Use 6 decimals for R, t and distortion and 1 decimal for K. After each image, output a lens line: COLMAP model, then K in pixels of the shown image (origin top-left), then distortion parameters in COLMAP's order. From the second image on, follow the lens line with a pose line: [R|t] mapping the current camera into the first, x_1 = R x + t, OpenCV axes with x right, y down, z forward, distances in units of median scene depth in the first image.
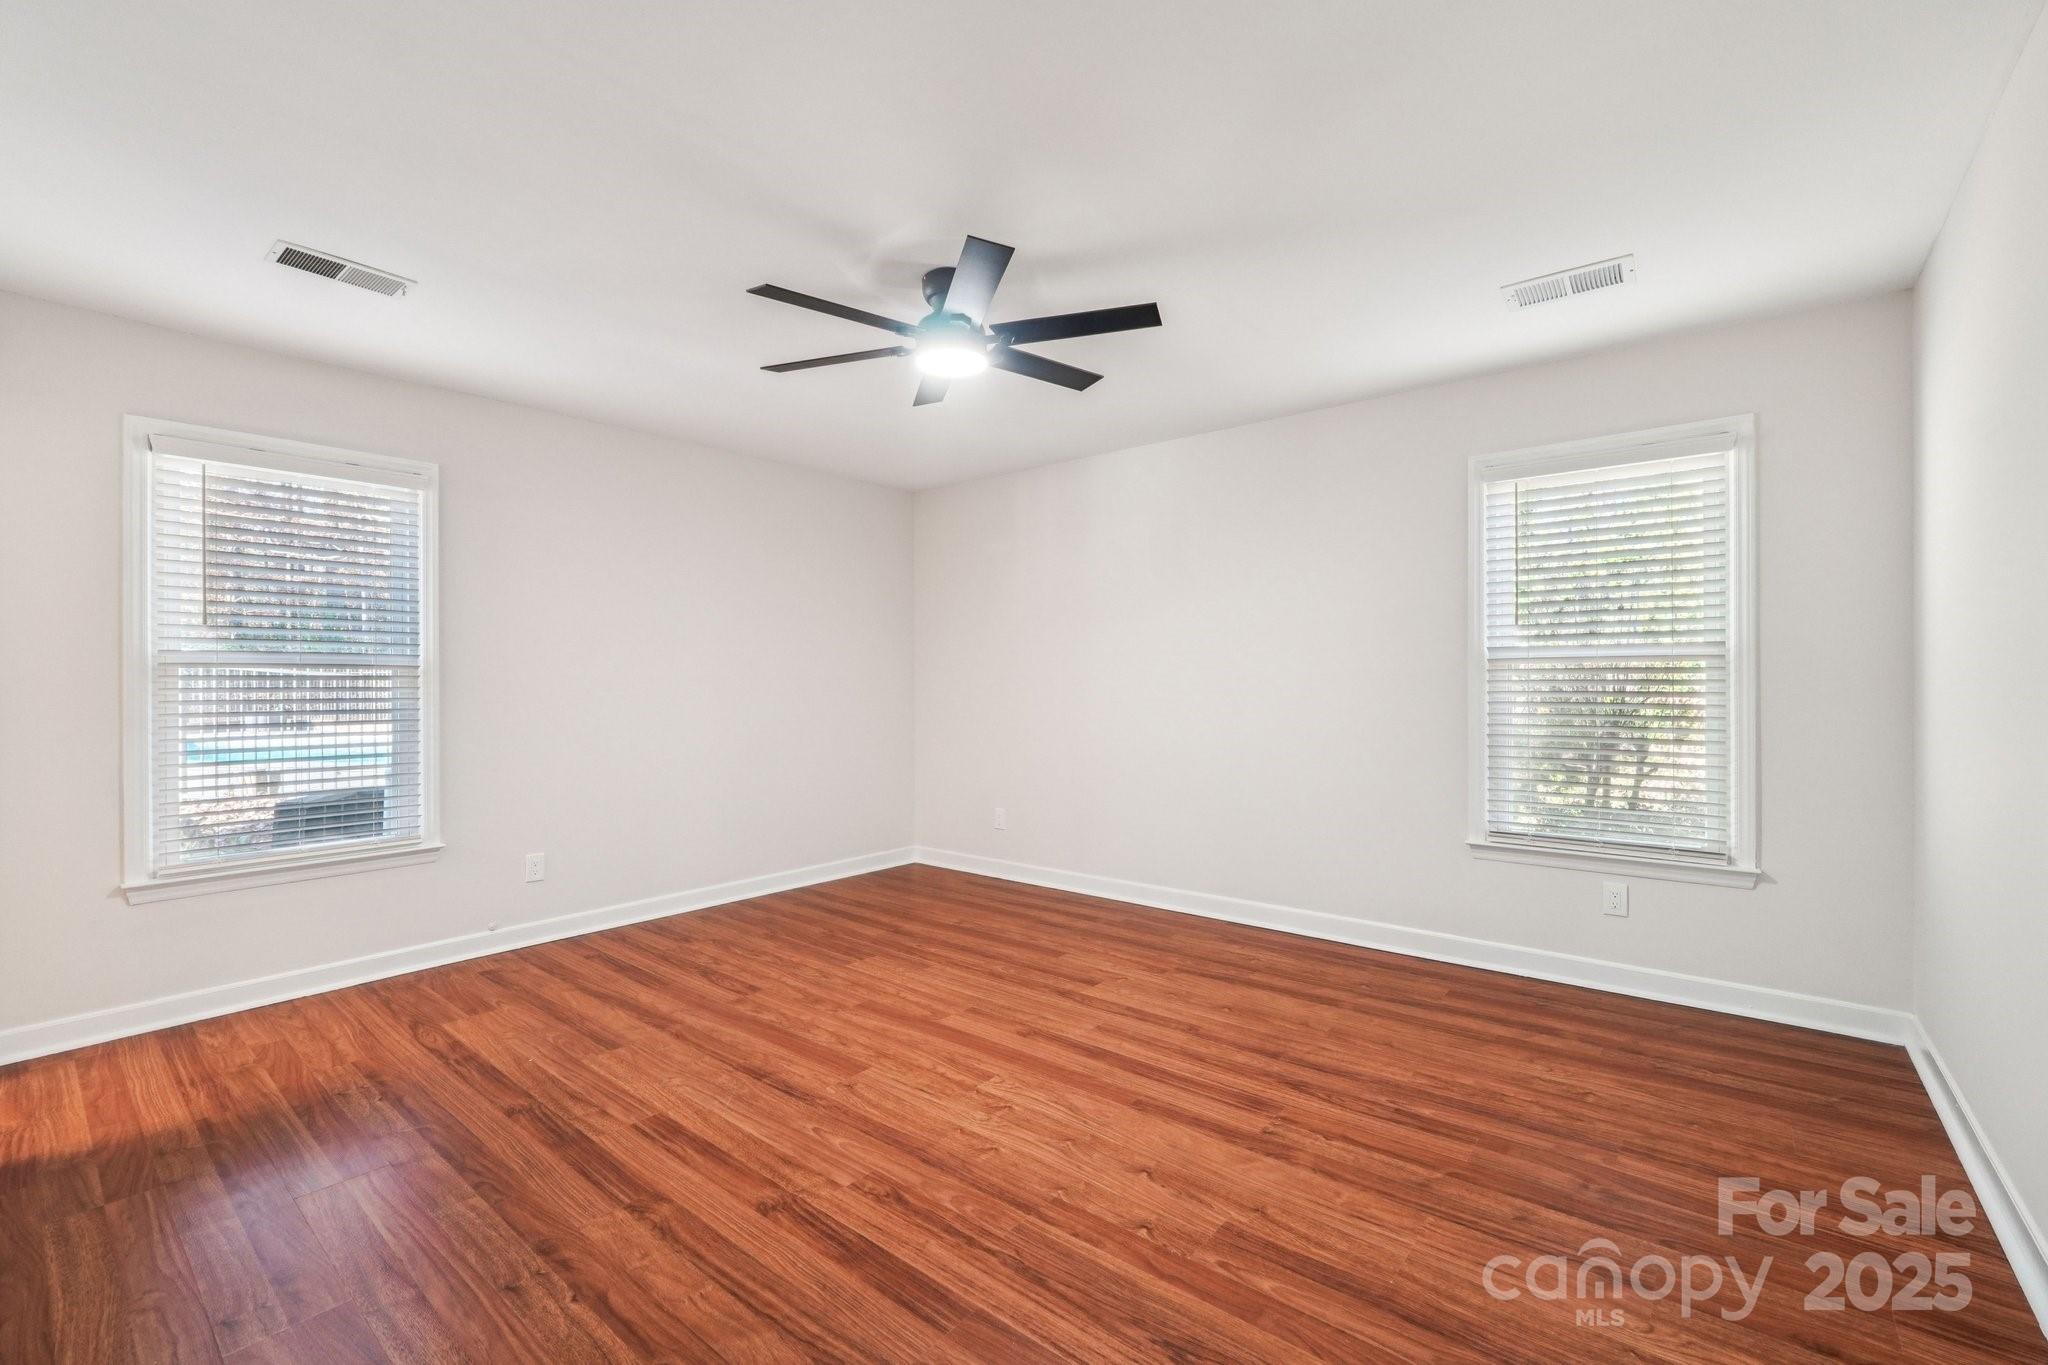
lens RADIAL K [[872.9, 0, 1024.0], [0, 872.9, 682.5], [0, 0, 1]] dist [-0.029228, 0.000221]
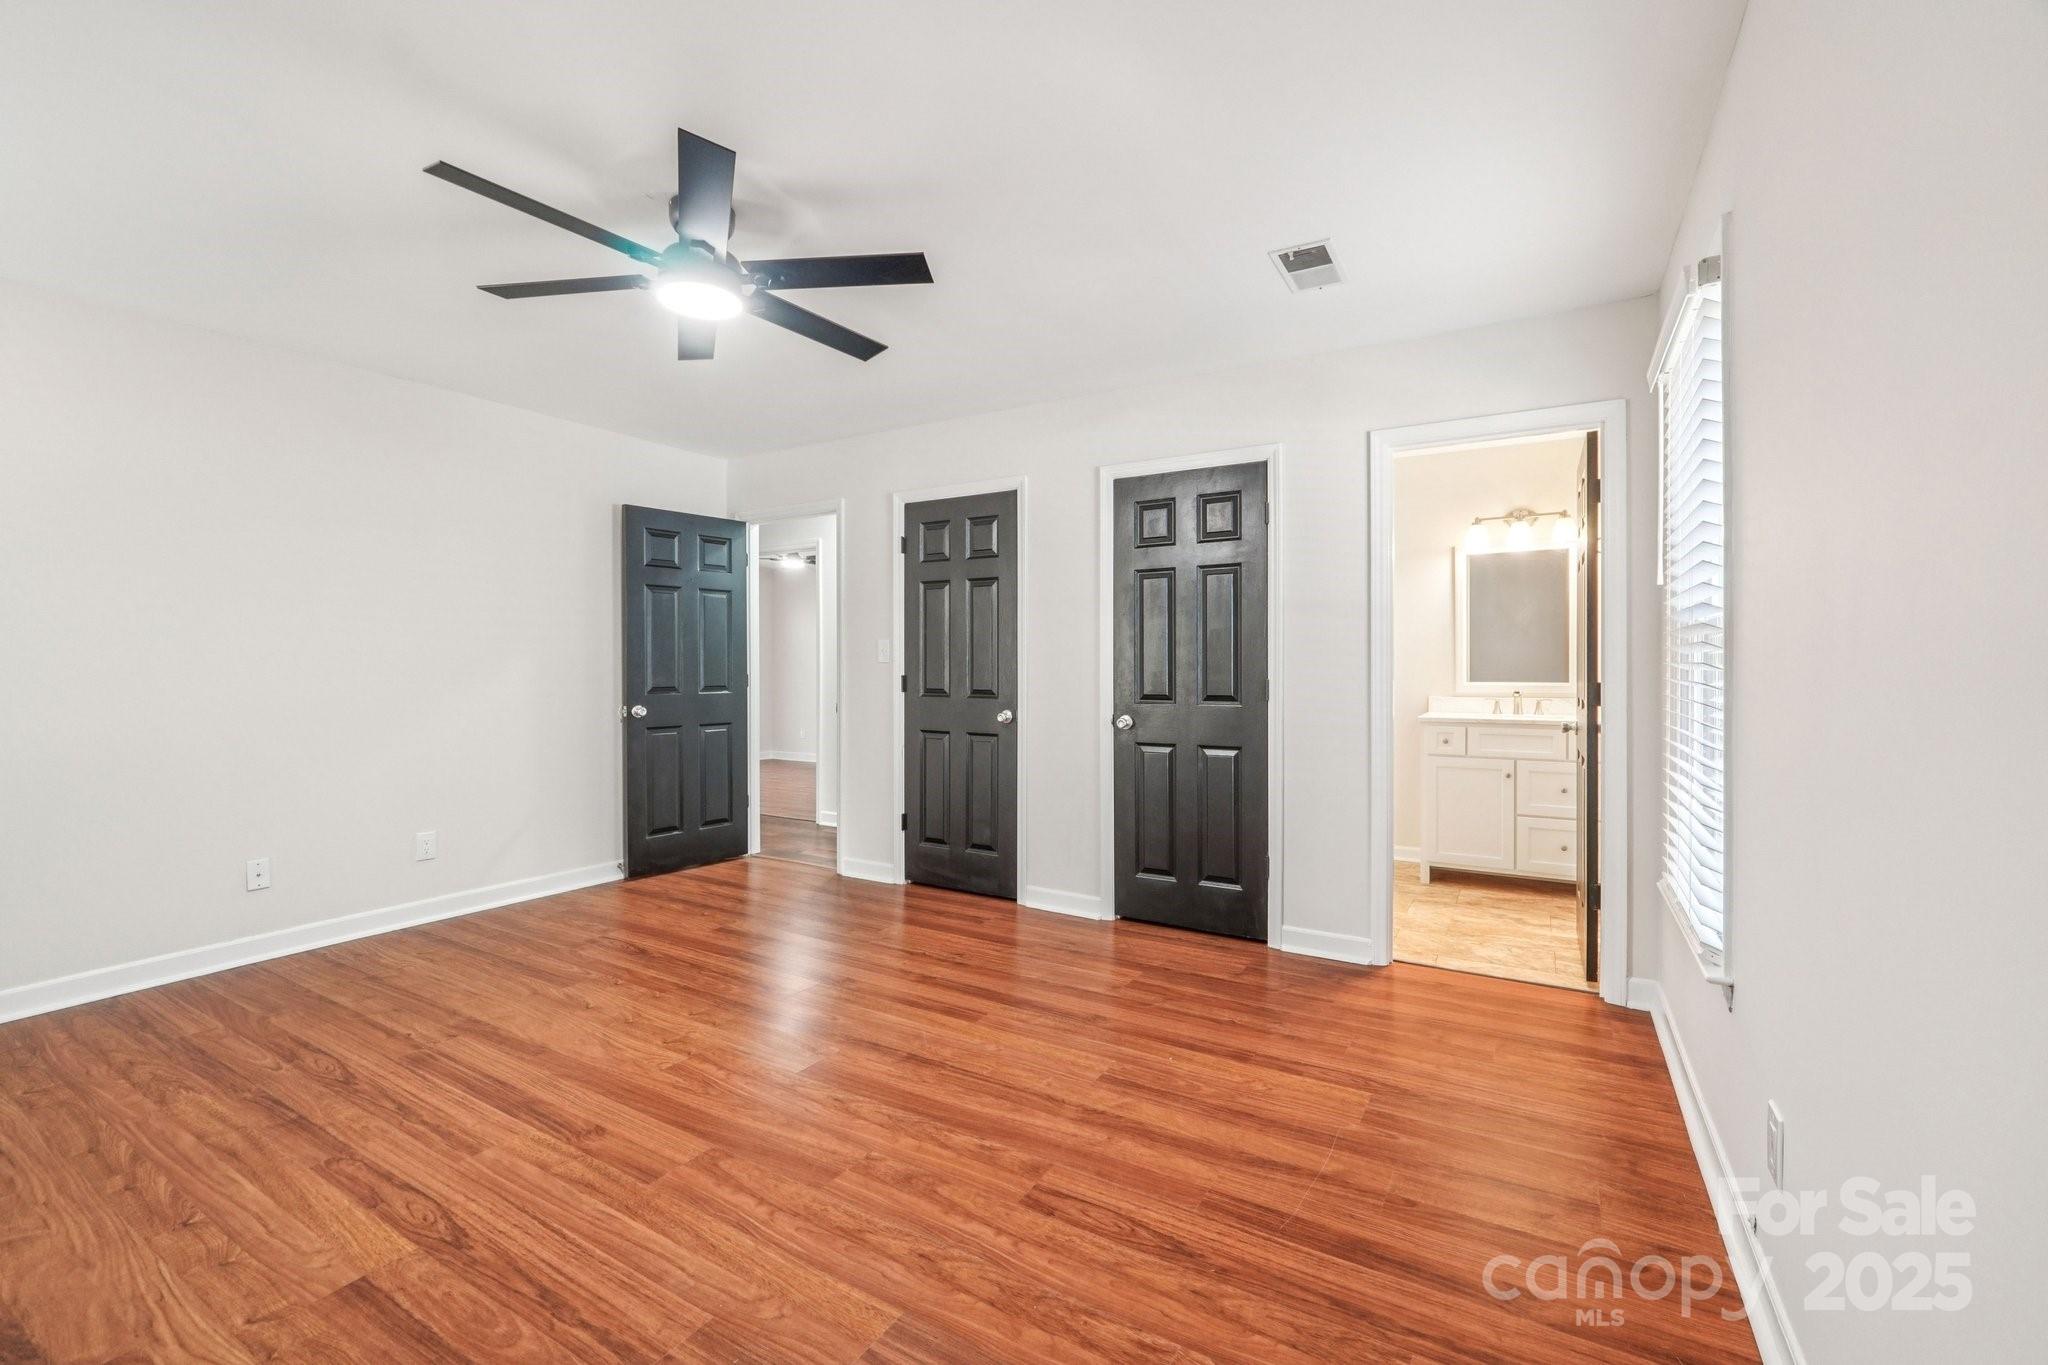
lens RADIAL K [[864.7, 0, 1028.5], [0, 864.7, 684.0], [0, 0, 1]] dist [-0.009190, 0.000279]
pose [[-0.987480, 0.008078, -0.157540, -0.265379], [0.005383, 0.999832, 0.017525, 0.007776], [0.157655, 0.016457, -0.987357, 1.859187]]
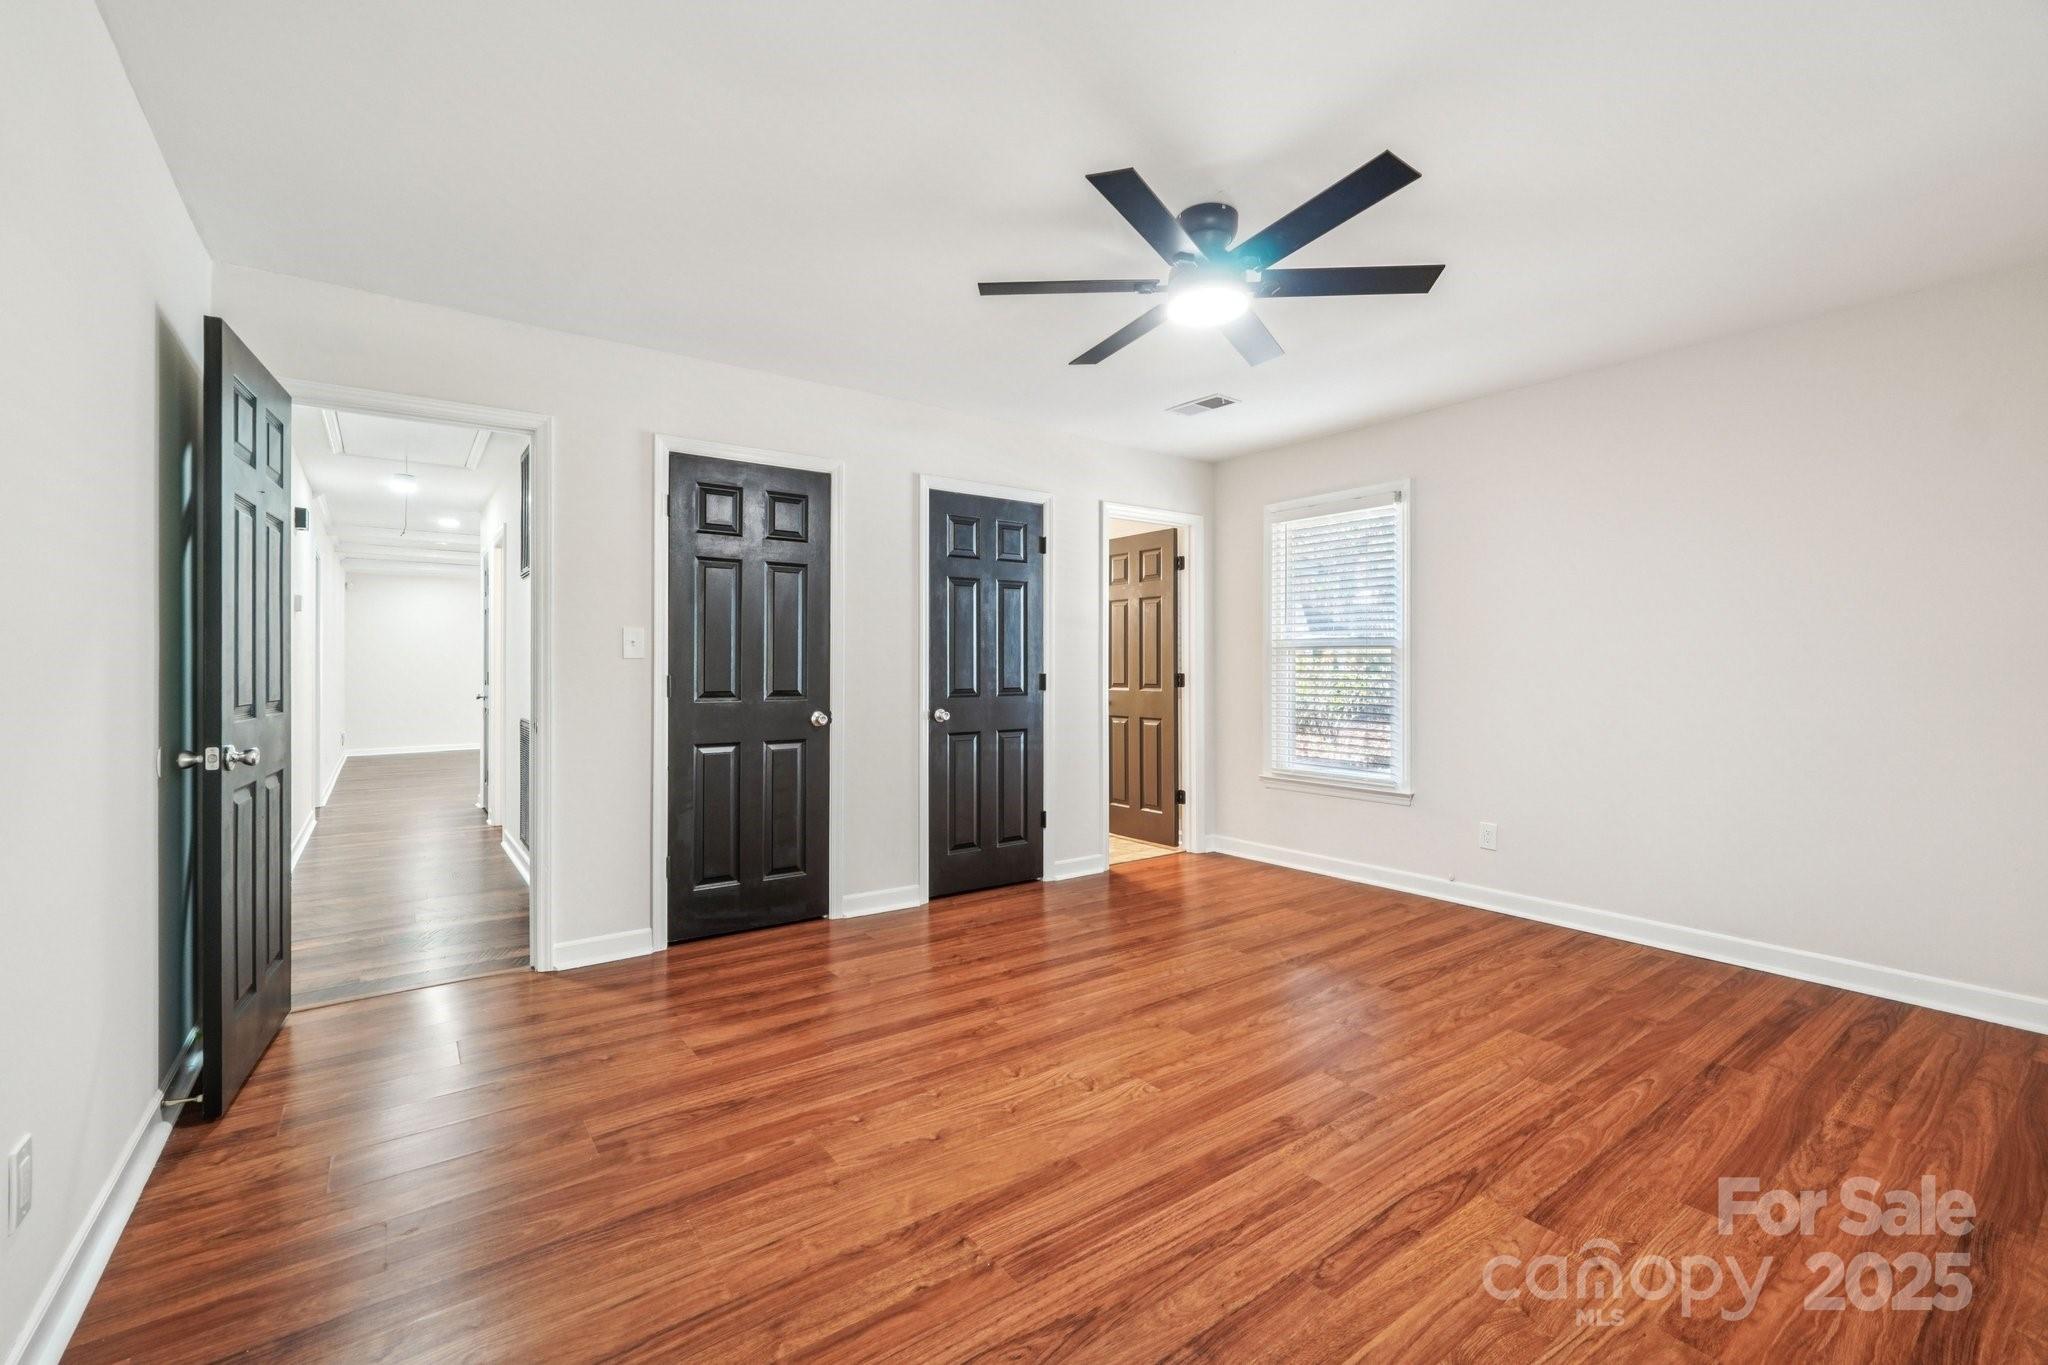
lens RADIAL K [[864.0, 0, 1027.8], [0, 864.0, 655.9], [0, 0, 1]] dist [-0.008169, 0.000362]
pose [[-0.236834, -0.000099, -0.971550, 0.825077], [0.002455, 0.999997, -0.000700, -0.007194], [0.971547, -0.002551, -0.236833, 1.000225]]
